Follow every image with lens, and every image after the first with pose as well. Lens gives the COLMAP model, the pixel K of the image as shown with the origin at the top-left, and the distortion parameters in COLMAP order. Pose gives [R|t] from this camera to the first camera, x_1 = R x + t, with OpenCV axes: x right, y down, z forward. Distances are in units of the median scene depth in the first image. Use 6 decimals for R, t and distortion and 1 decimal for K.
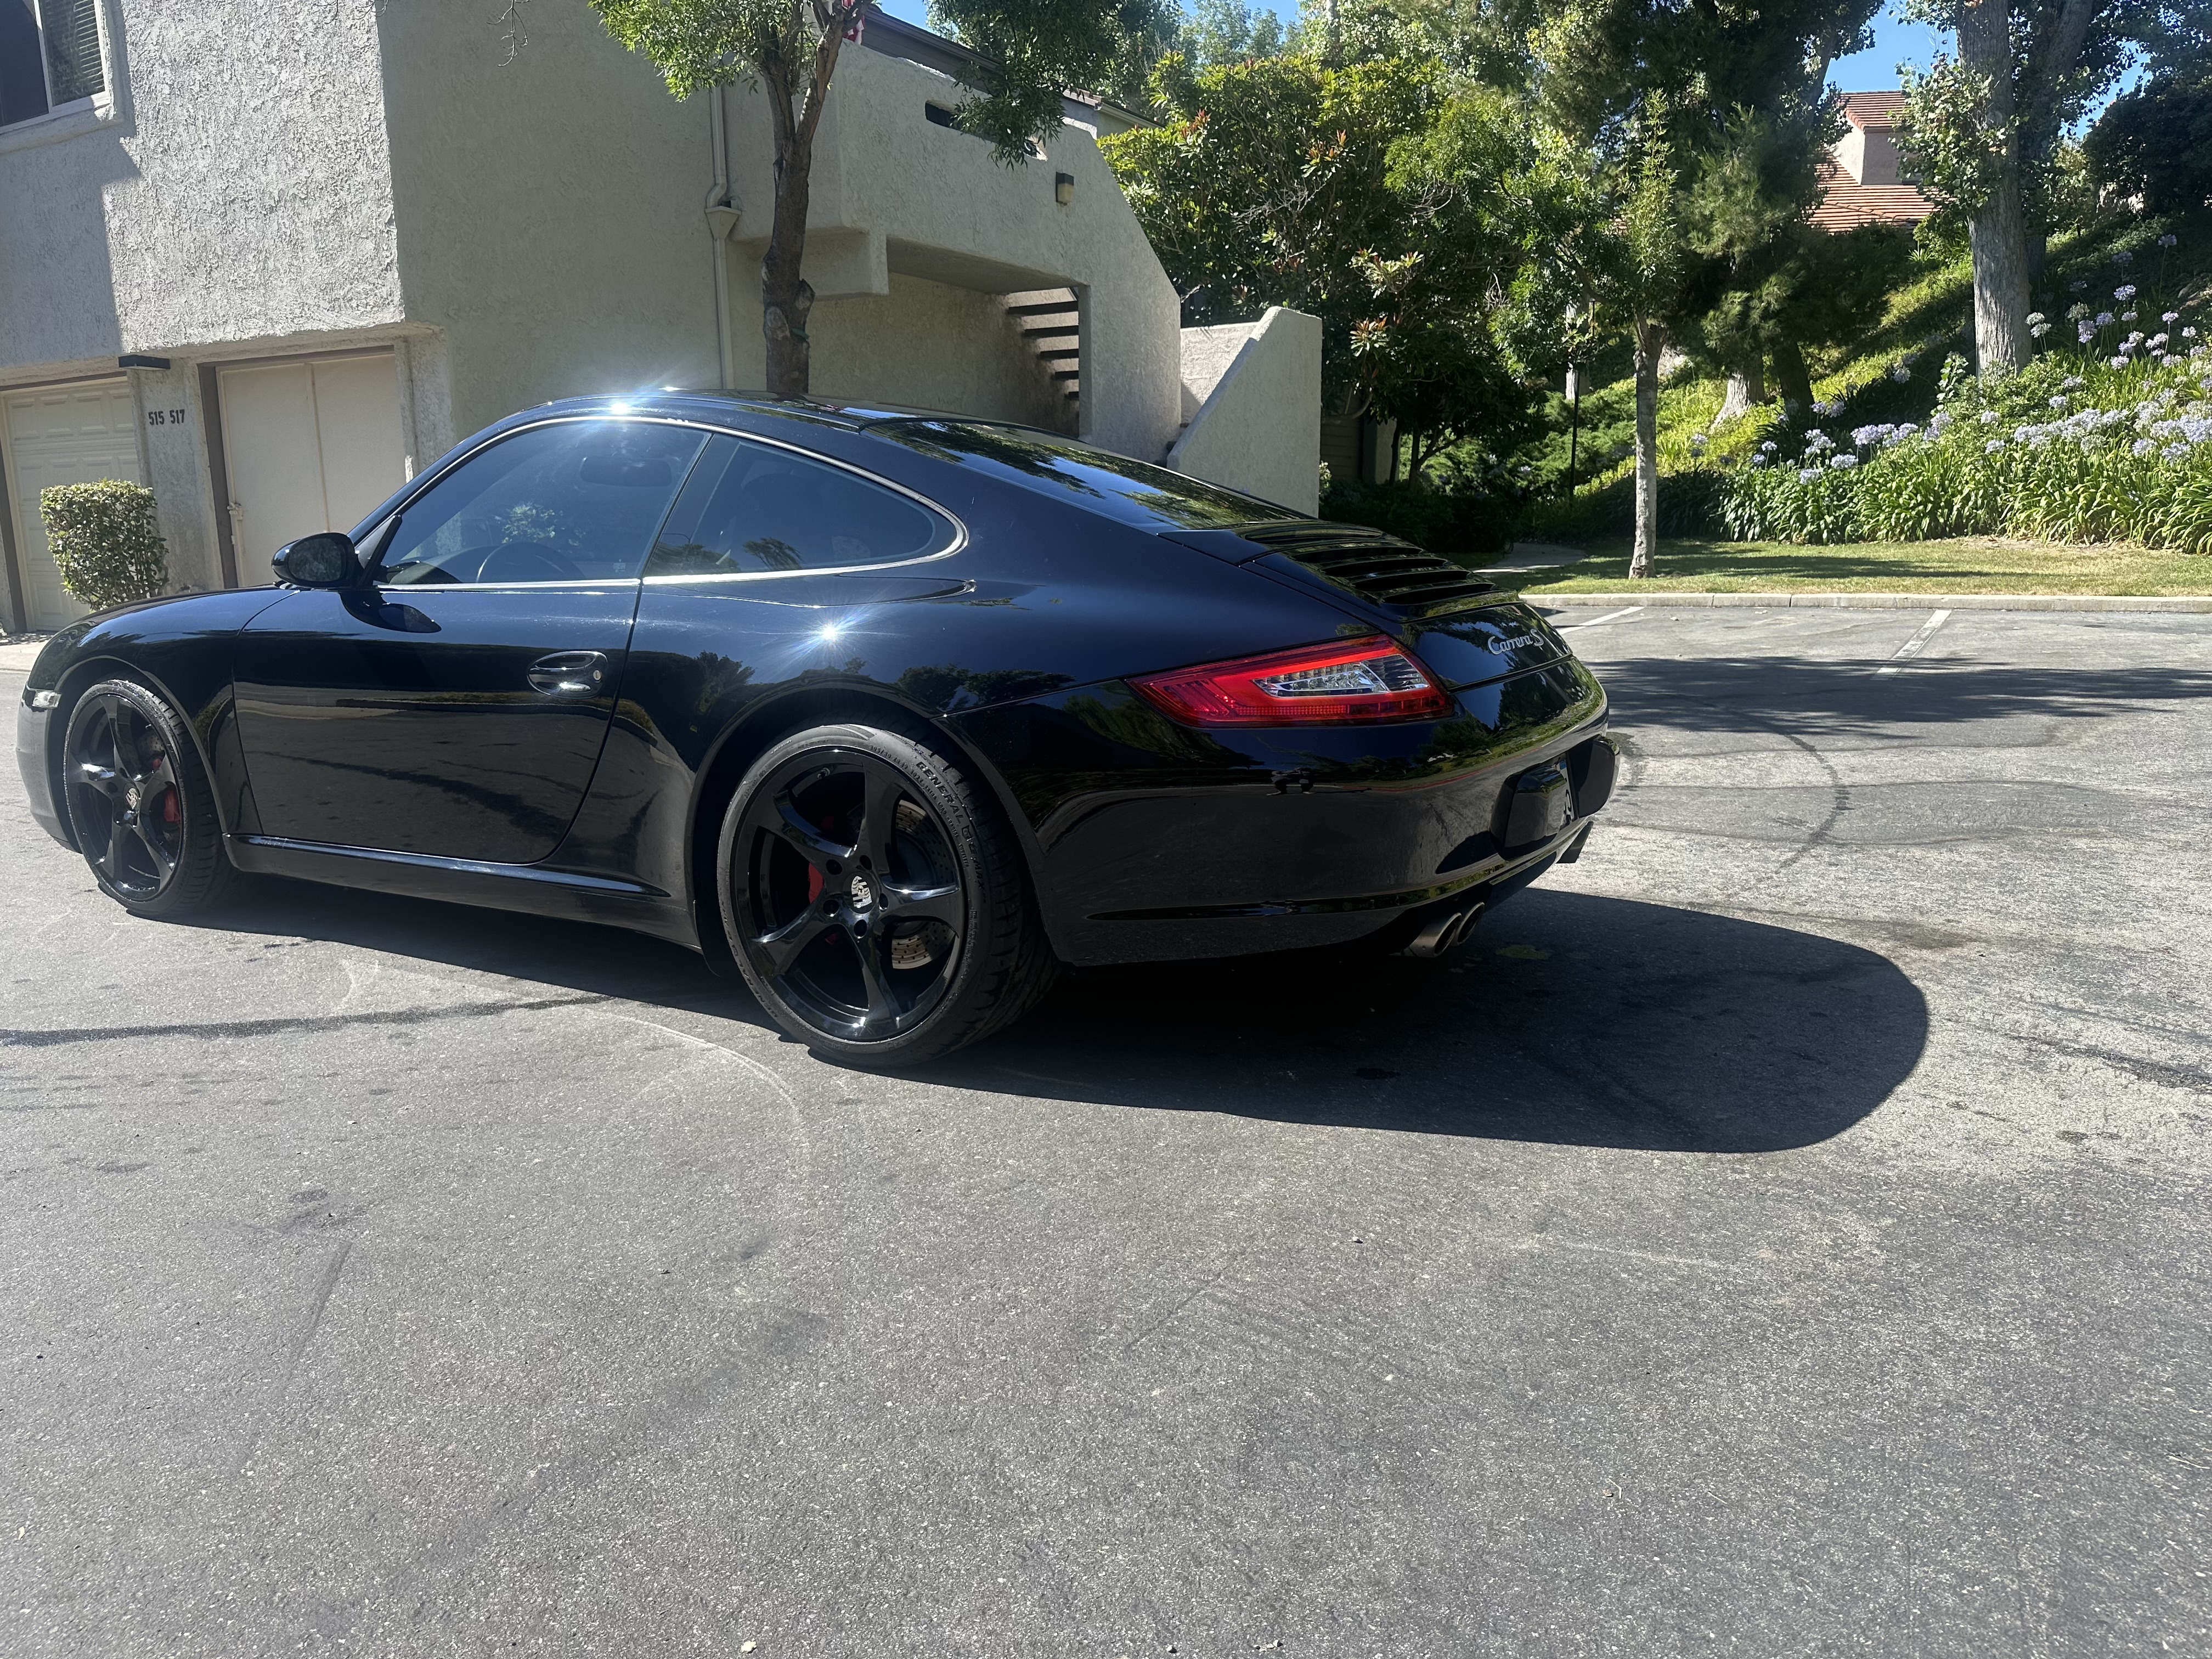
lens RADIAL K [[1597.6, 0, 1222.5], [0, 1597.6, 877.2], [0, 0, 1]] dist [0.034441, -0.075989]
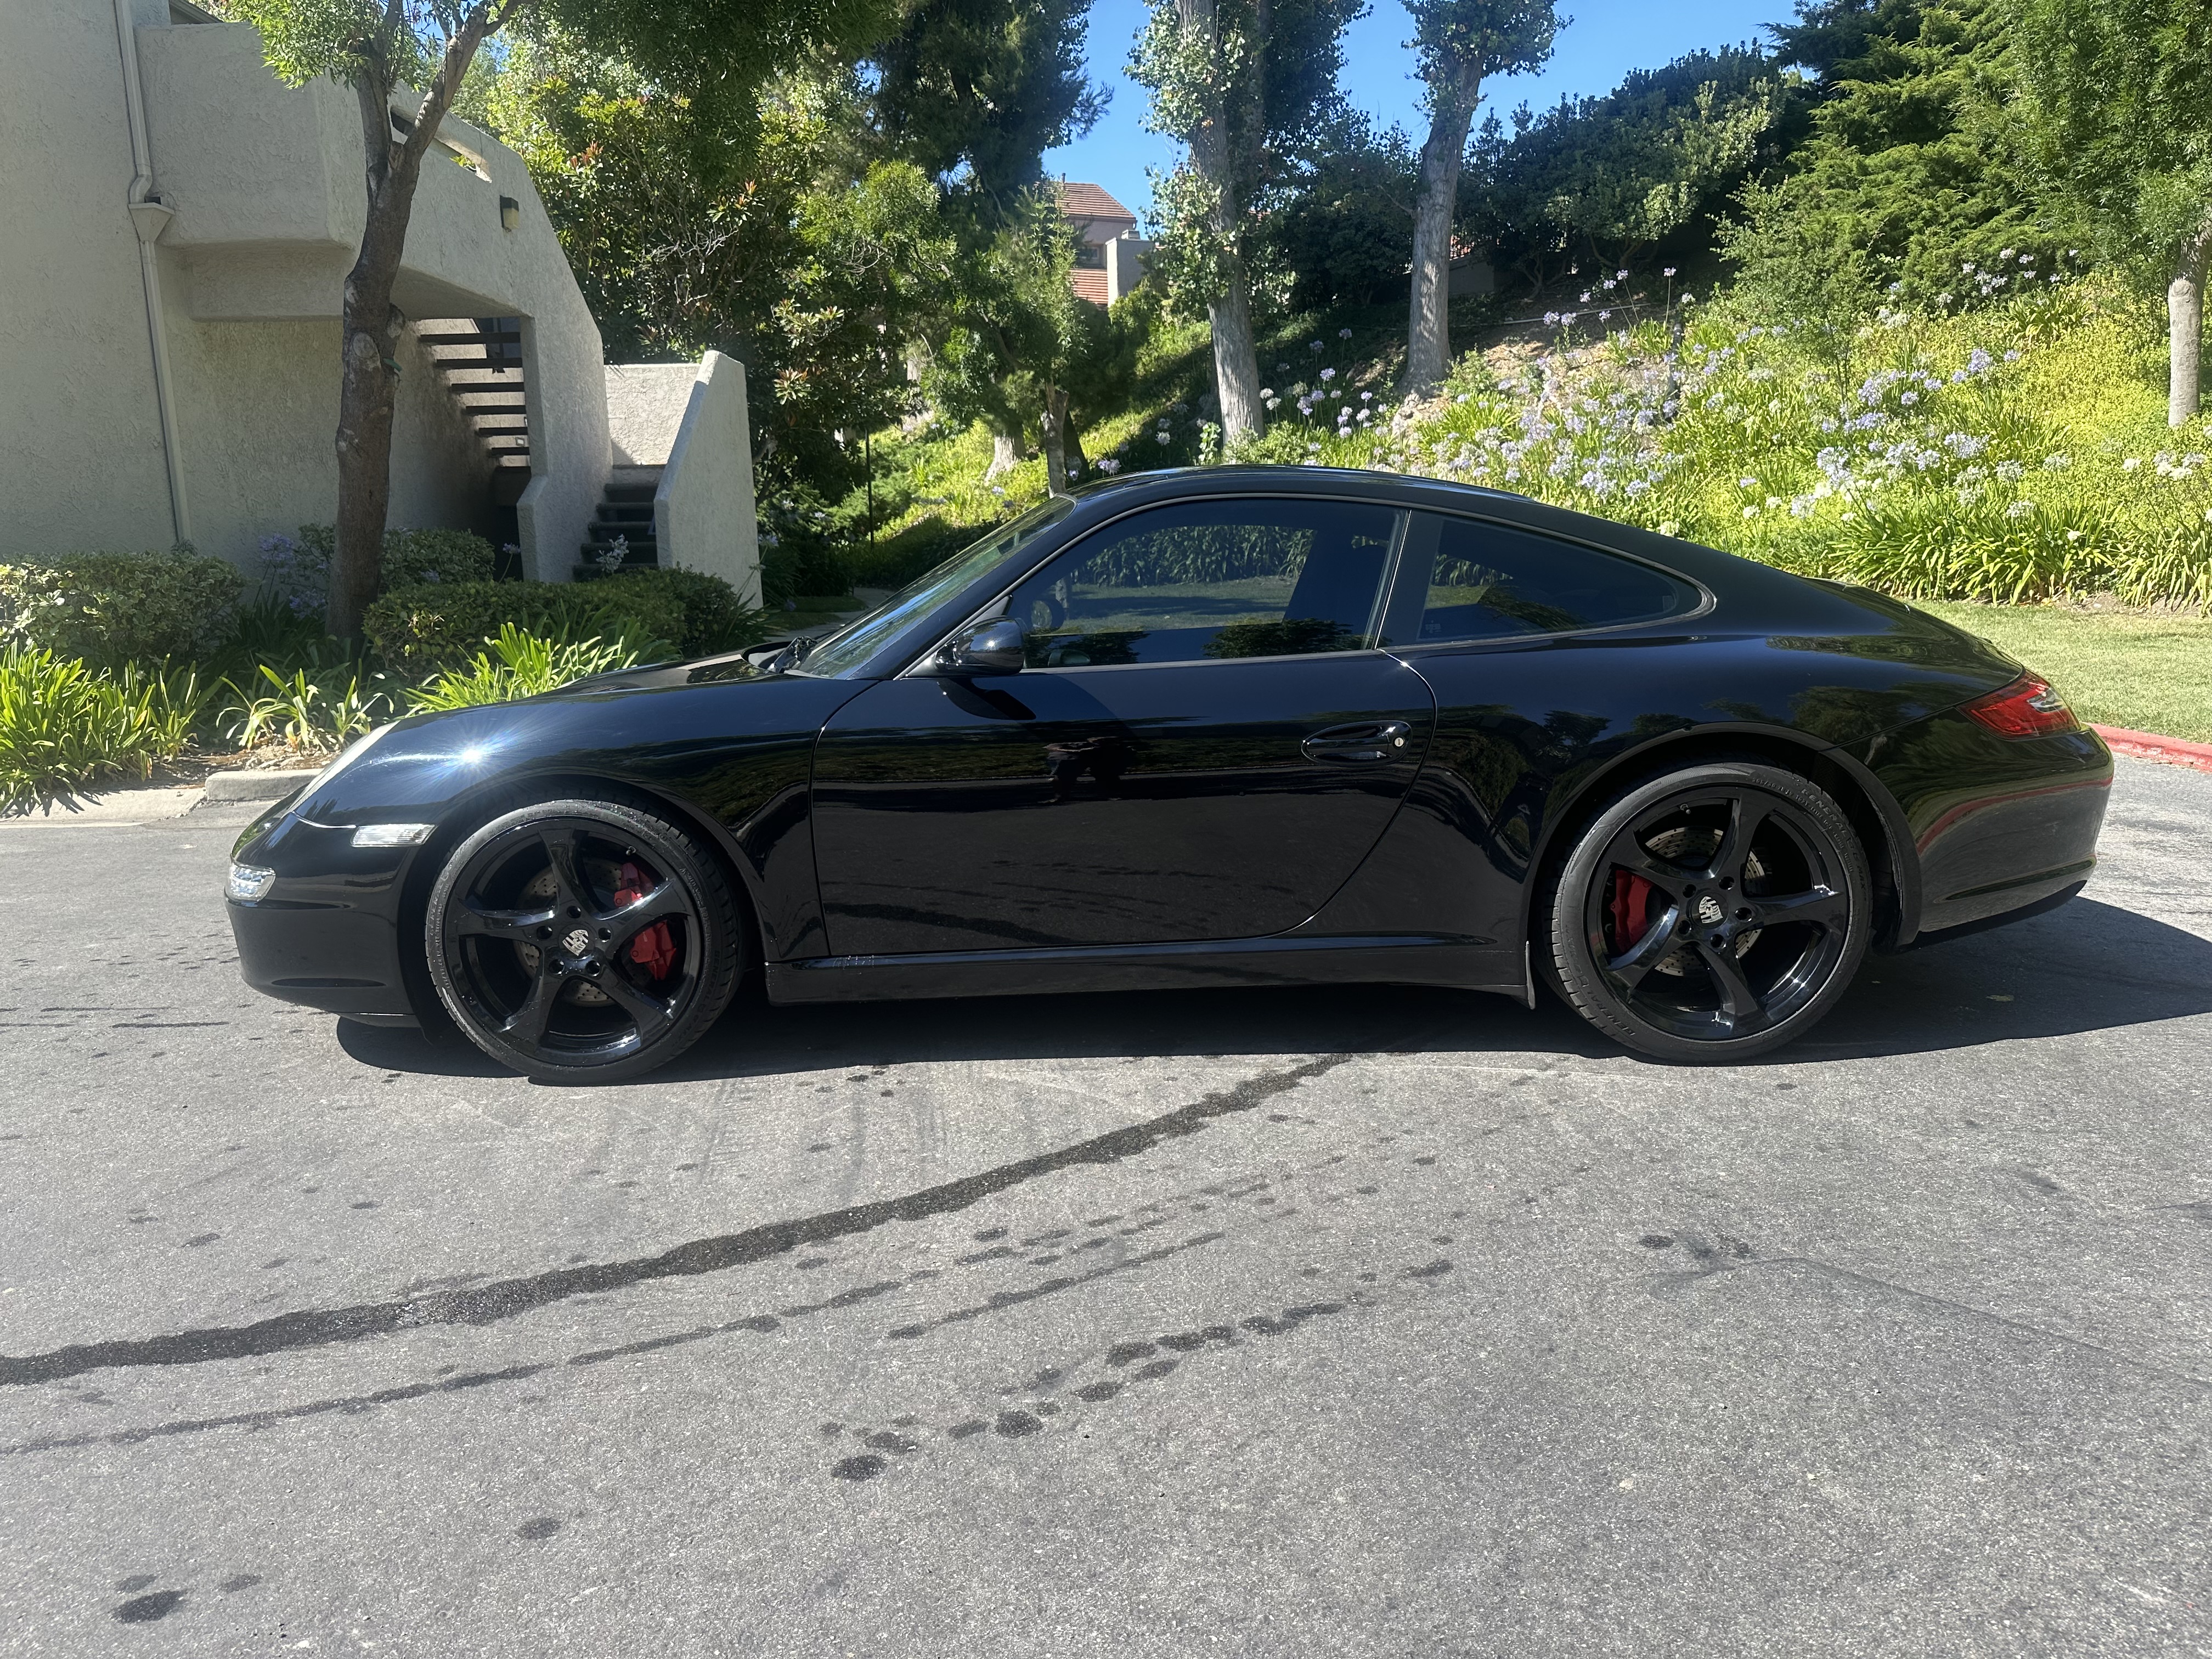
lens RADIAL K [[1592.3, 0, 1098.5], [0, 1592.3, 891.6], [0, 0, 1]] dist [-0.009600, 0.000315]
pose [[0.867591, -0.109698, 0.485029, -0.279978], [0.117466, 0.992972, 0.014462, -0.016814], [-0.483206, 0.044428, 0.874379, 0.055314]]
